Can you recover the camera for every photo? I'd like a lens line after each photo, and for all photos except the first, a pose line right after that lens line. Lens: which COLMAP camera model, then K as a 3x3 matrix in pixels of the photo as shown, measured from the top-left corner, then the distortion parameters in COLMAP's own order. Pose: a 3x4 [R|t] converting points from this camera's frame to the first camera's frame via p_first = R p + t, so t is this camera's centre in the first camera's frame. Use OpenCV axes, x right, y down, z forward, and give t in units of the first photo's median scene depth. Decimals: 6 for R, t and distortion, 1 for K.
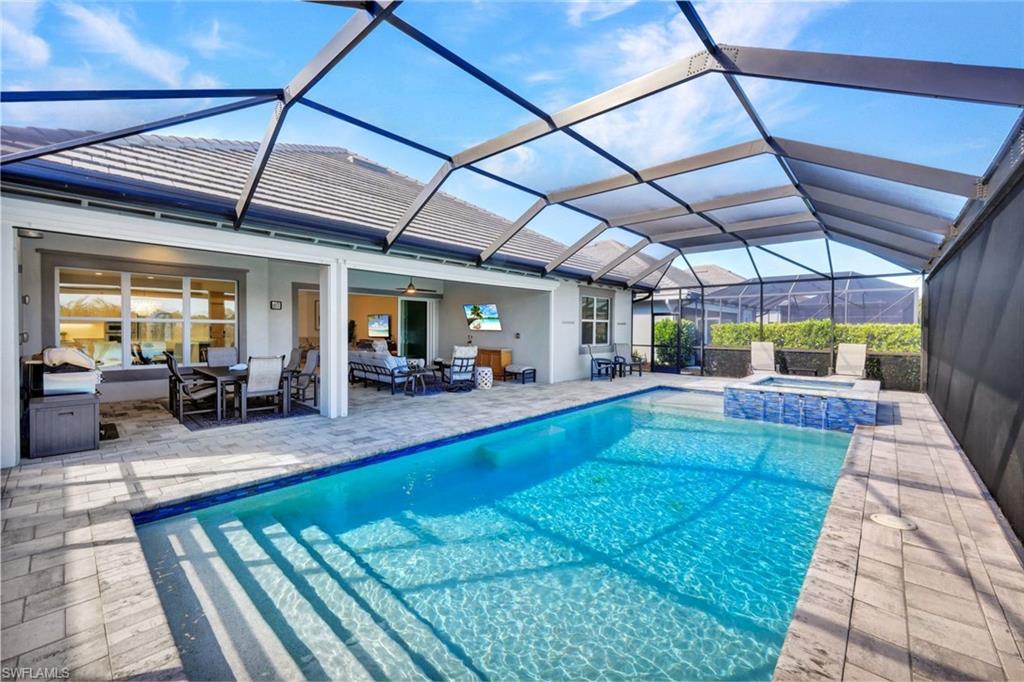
lens RADIAL K [[426.0, 0, 524.3], [0, 426.0, 331.0], [0, 0, 1]] dist [0.021212, 0.000431]
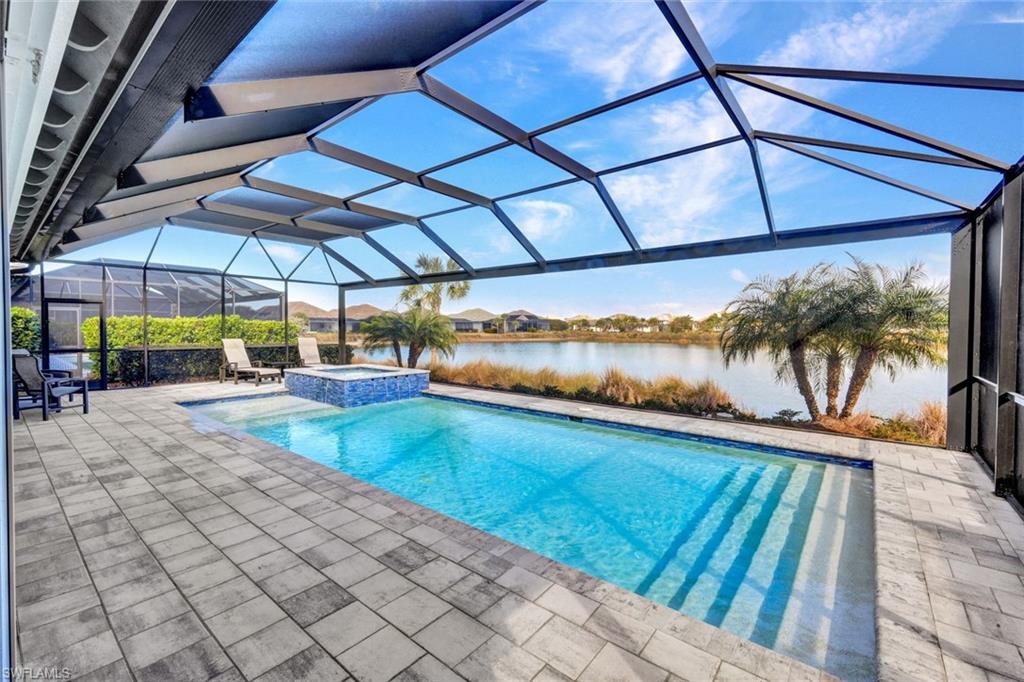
lens RADIAL K [[426.0, 0, 517.7], [0, 426.0, 334.3], [0, 0, 1]] dist [0.021212, 0.000431]
pose [[-0.058419, -0.024183, 0.997999, -0.498905], [0.000673, 0.999705, 0.024264, -0.007141], [-0.998292, 0.002089, -0.058385, 0.519399]]
